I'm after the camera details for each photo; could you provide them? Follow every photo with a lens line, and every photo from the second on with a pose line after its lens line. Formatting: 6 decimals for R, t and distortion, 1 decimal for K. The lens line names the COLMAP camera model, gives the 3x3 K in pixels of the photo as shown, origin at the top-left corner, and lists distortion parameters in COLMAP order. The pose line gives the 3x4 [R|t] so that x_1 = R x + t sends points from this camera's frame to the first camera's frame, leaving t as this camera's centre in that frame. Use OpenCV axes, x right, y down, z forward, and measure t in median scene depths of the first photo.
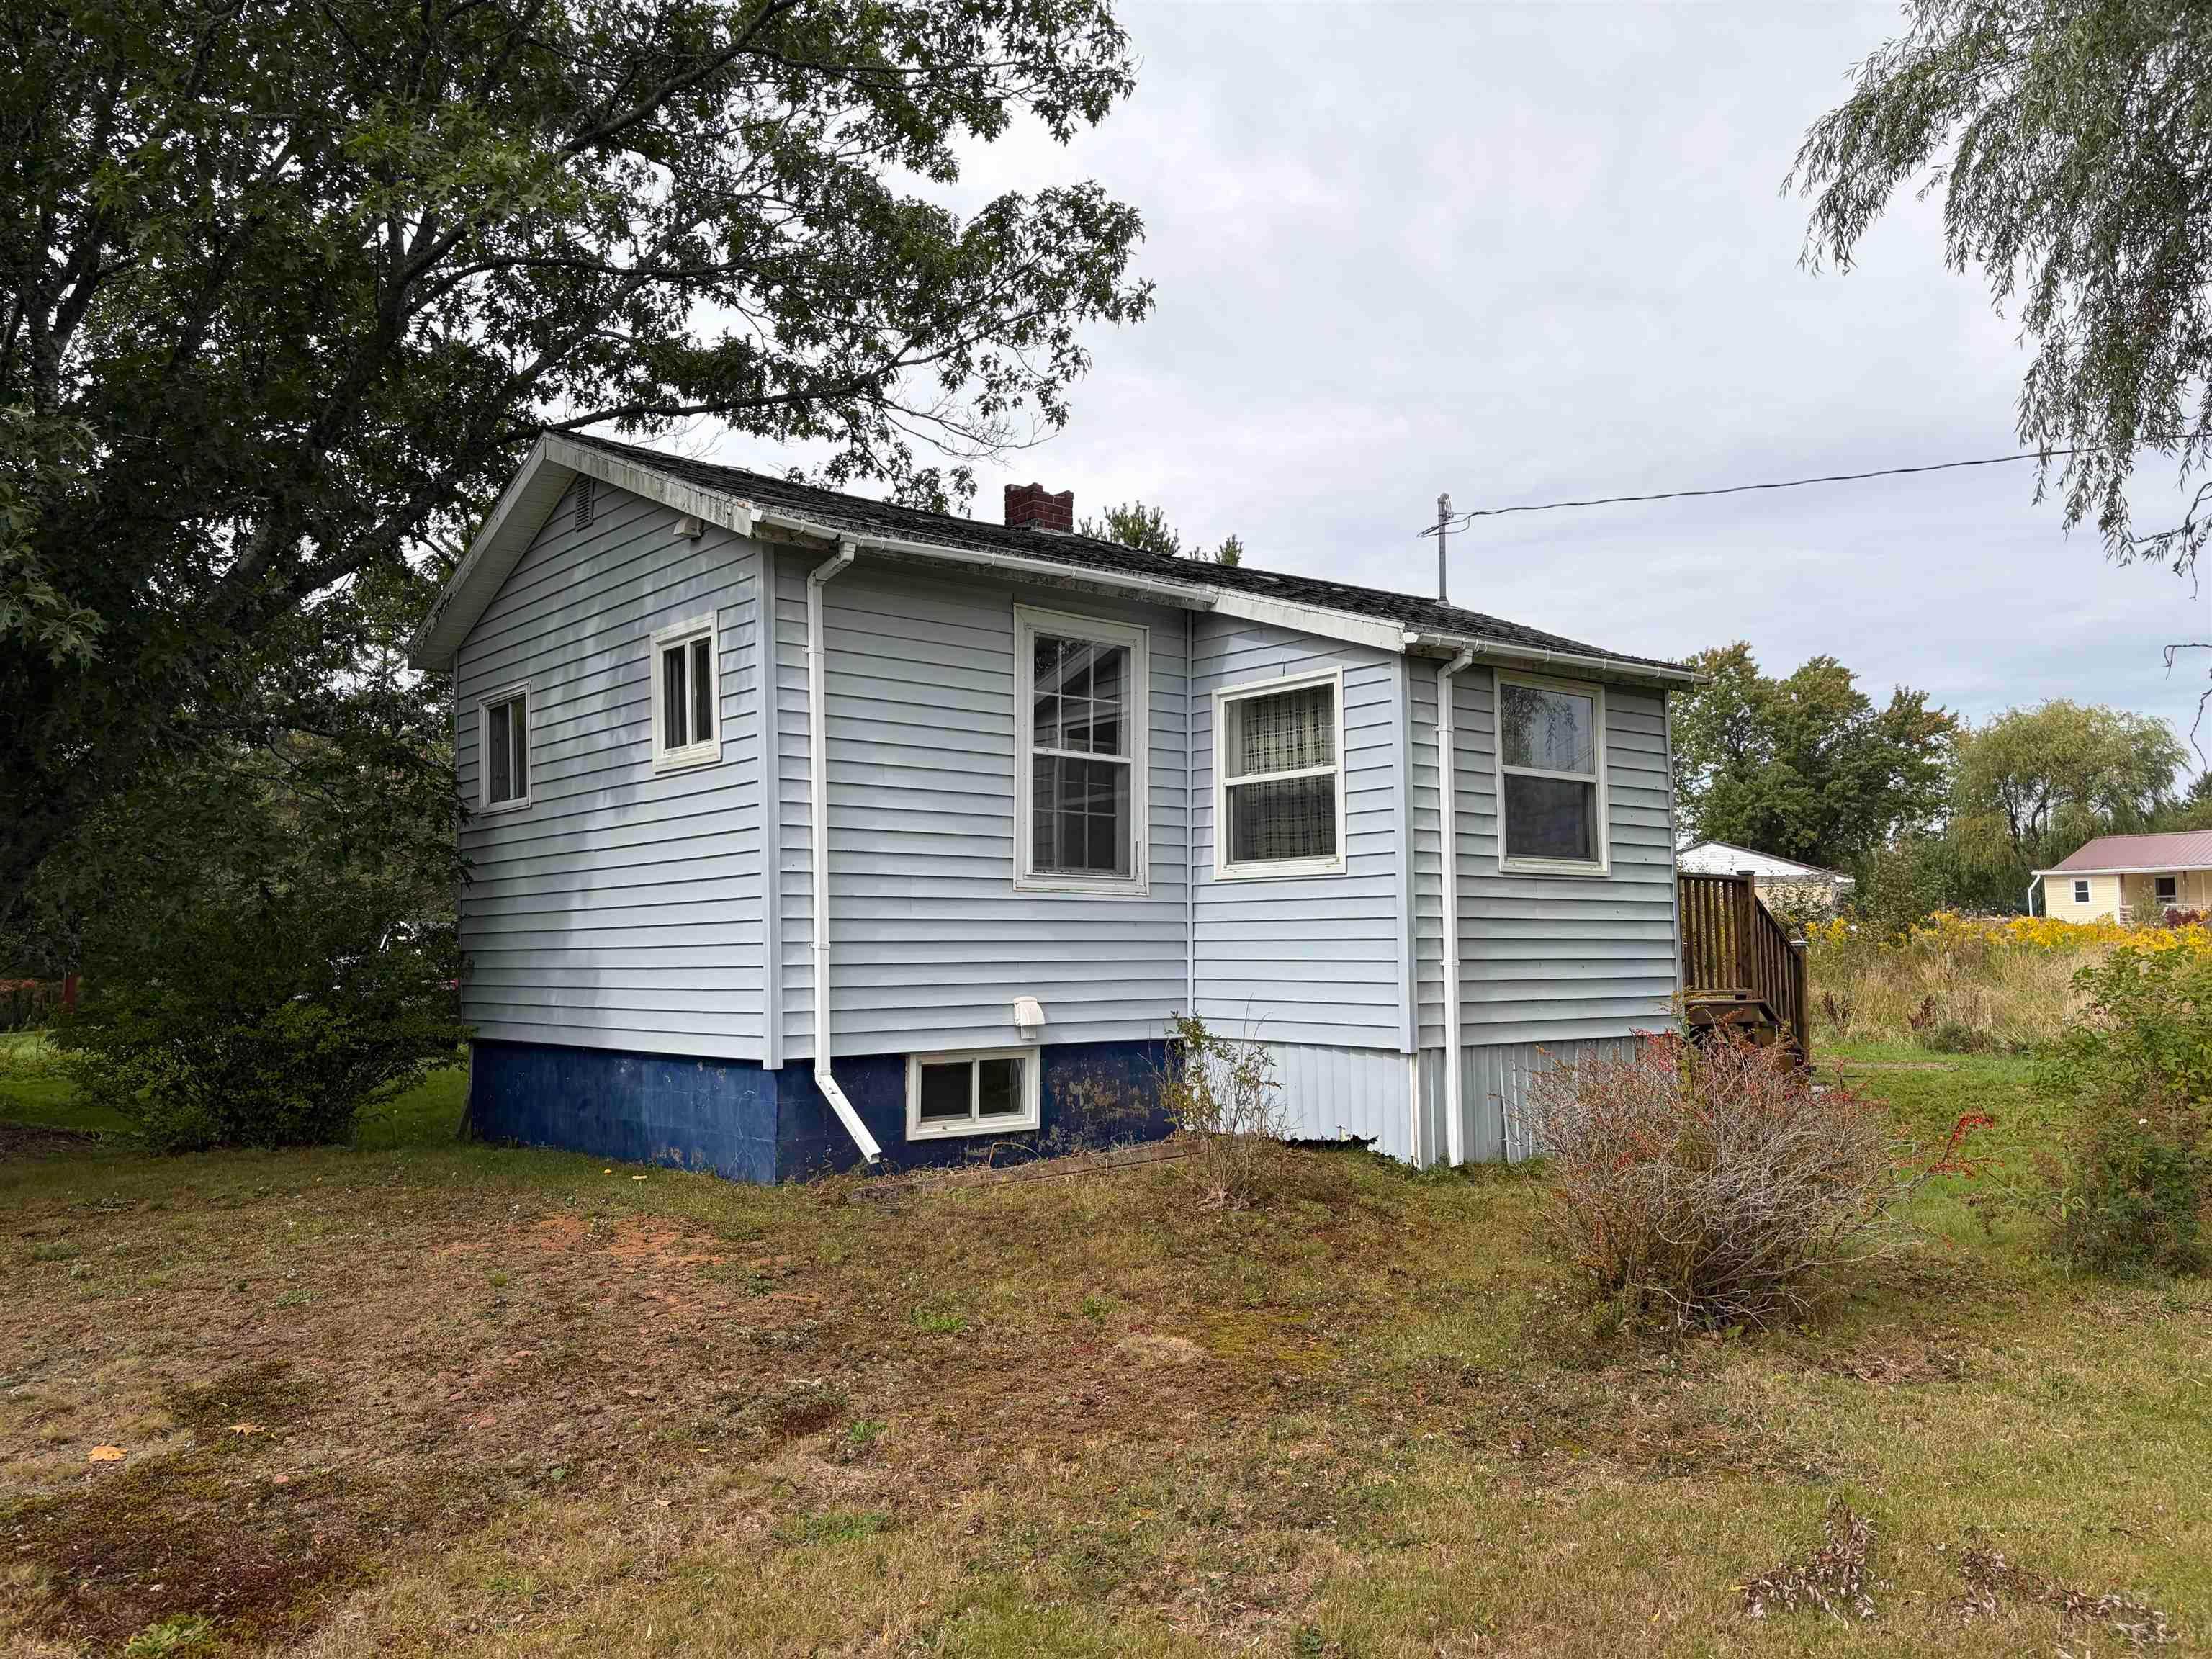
lens RADIAL K [[1654.3, 0, 1104.7], [0, 1654.3, 867.4], [0, 0, 1]] dist [0.042759, -0.050669]
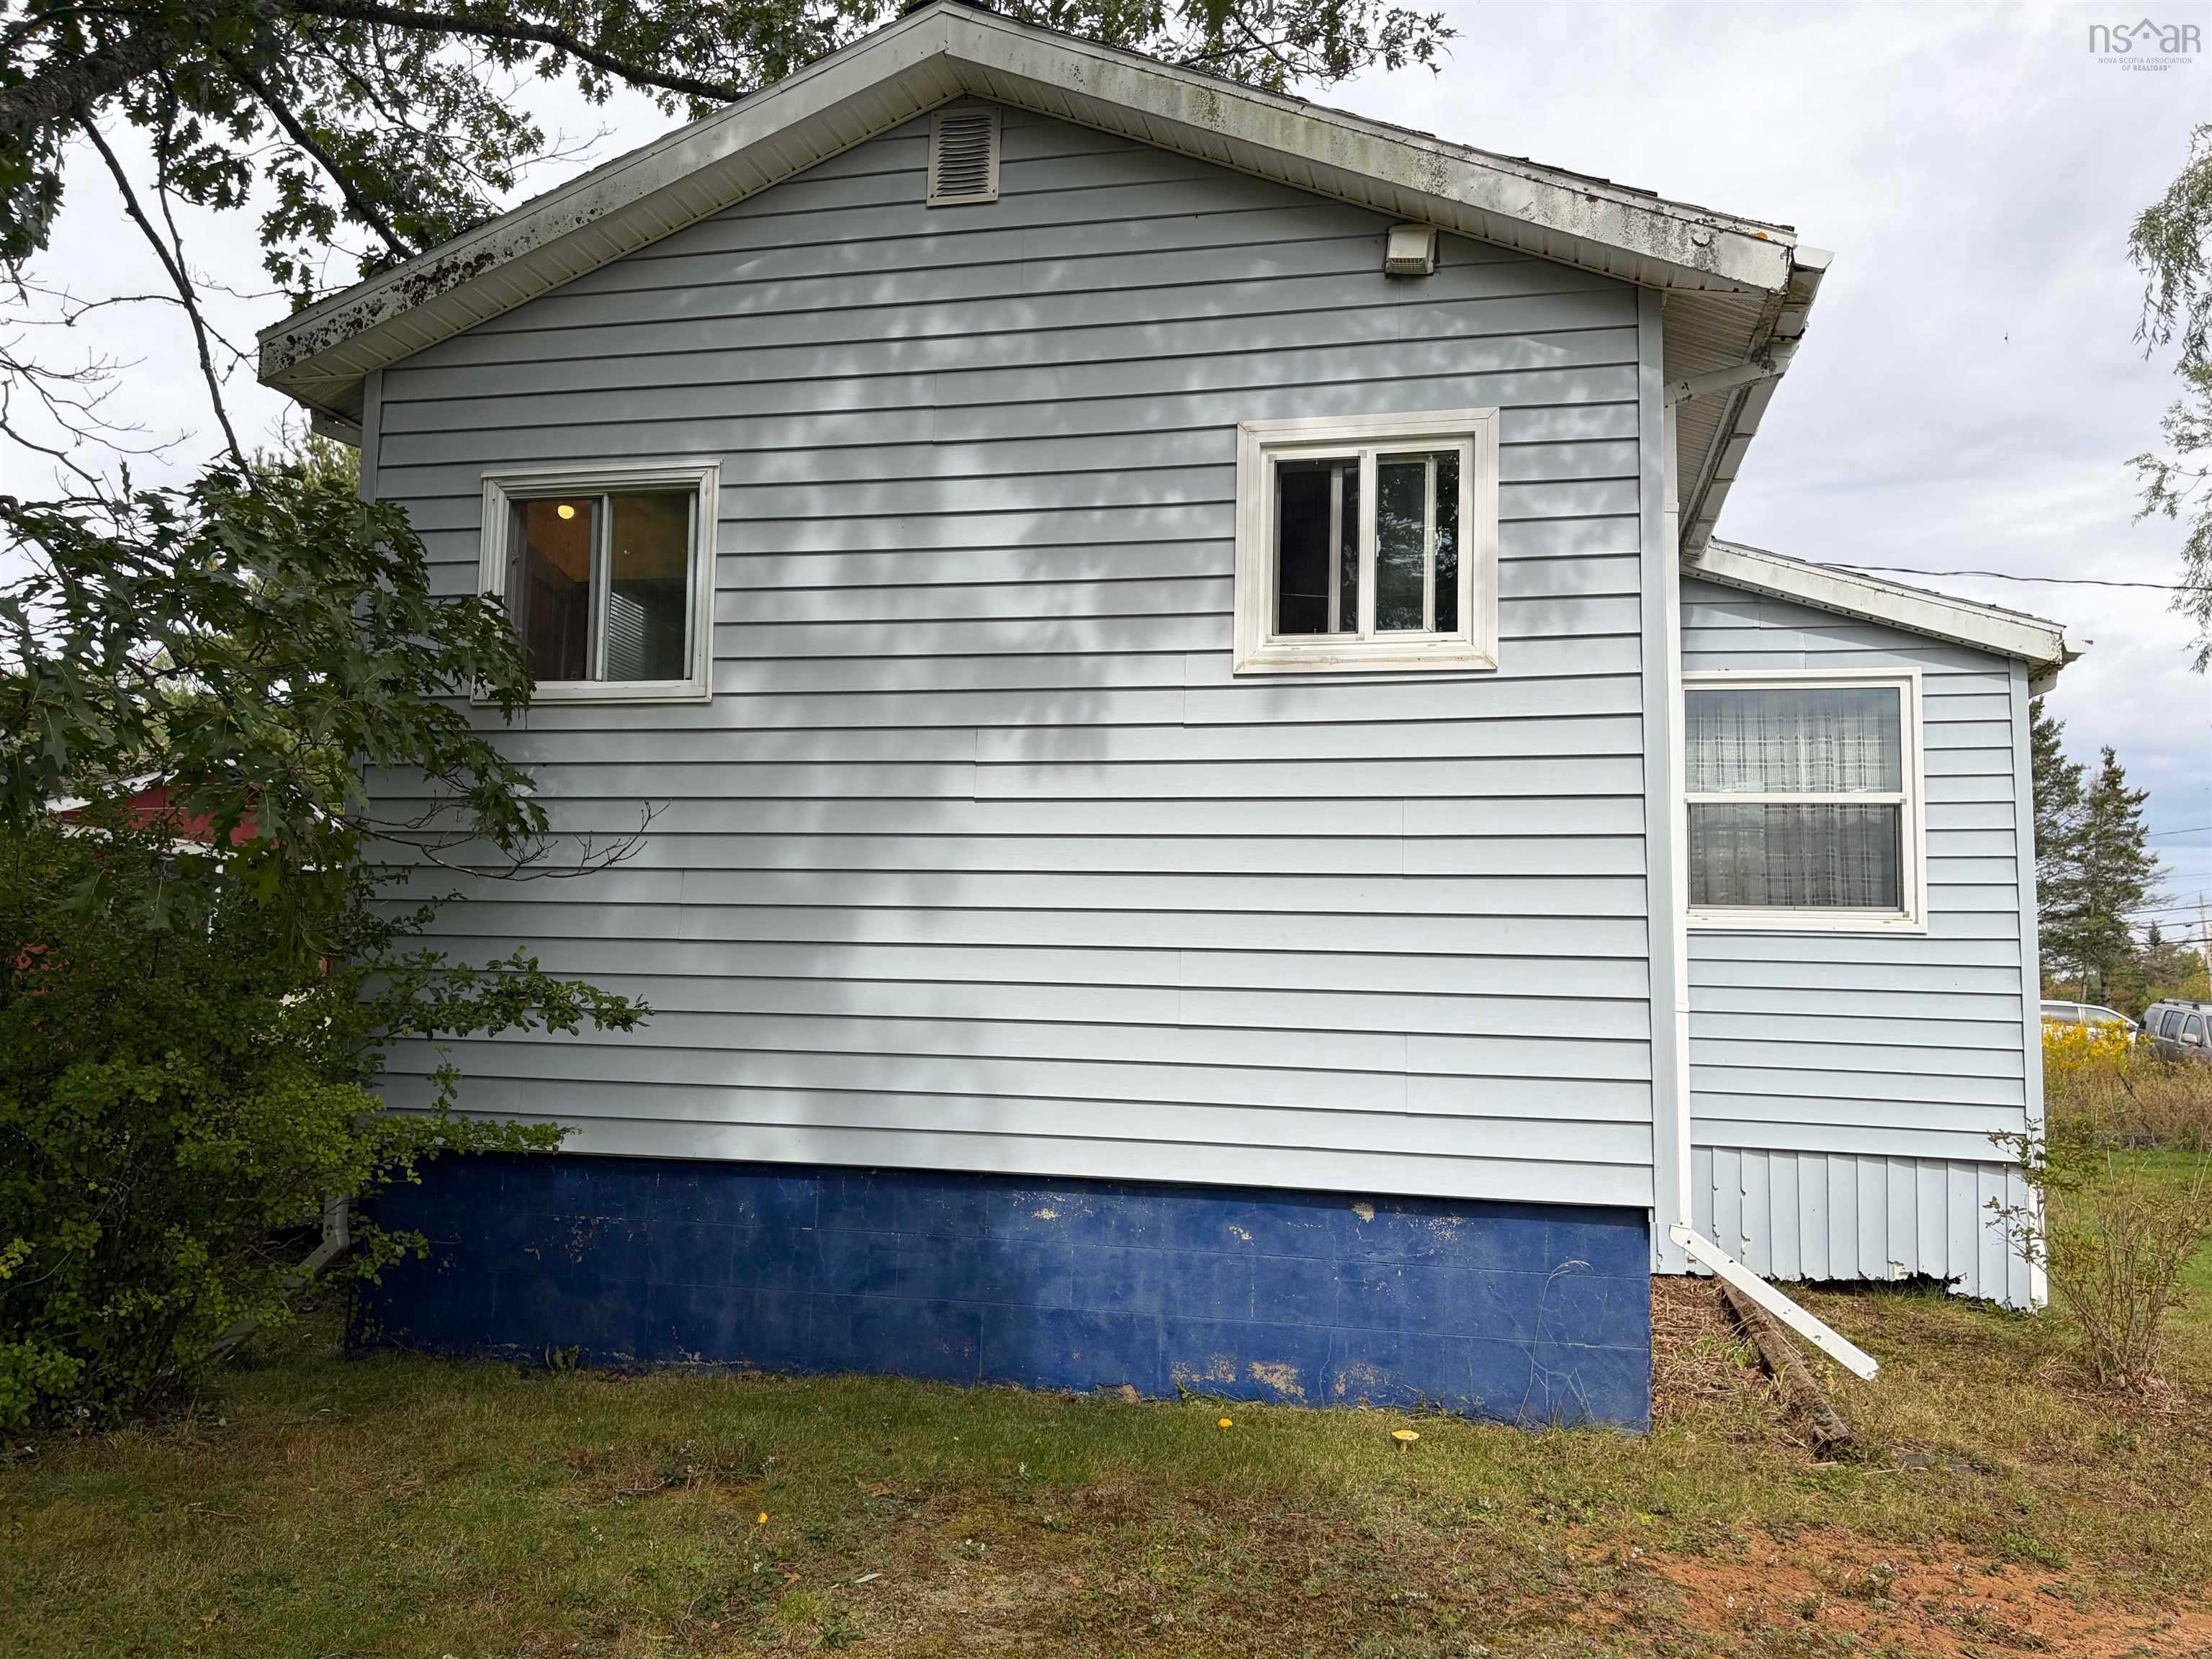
lens RADIAL K [[1654.3, 0, 1104.7], [0, 1654.3, 867.4], [0, 0, 1]] dist [0.042759, -0.050669]
pose [[0.820747, 0.083023, 0.565228, -0.604023], [-0.070356, 0.996542, -0.044216, 0.033882], [-0.566944, -0.003477, 0.823749, 0.563461]]
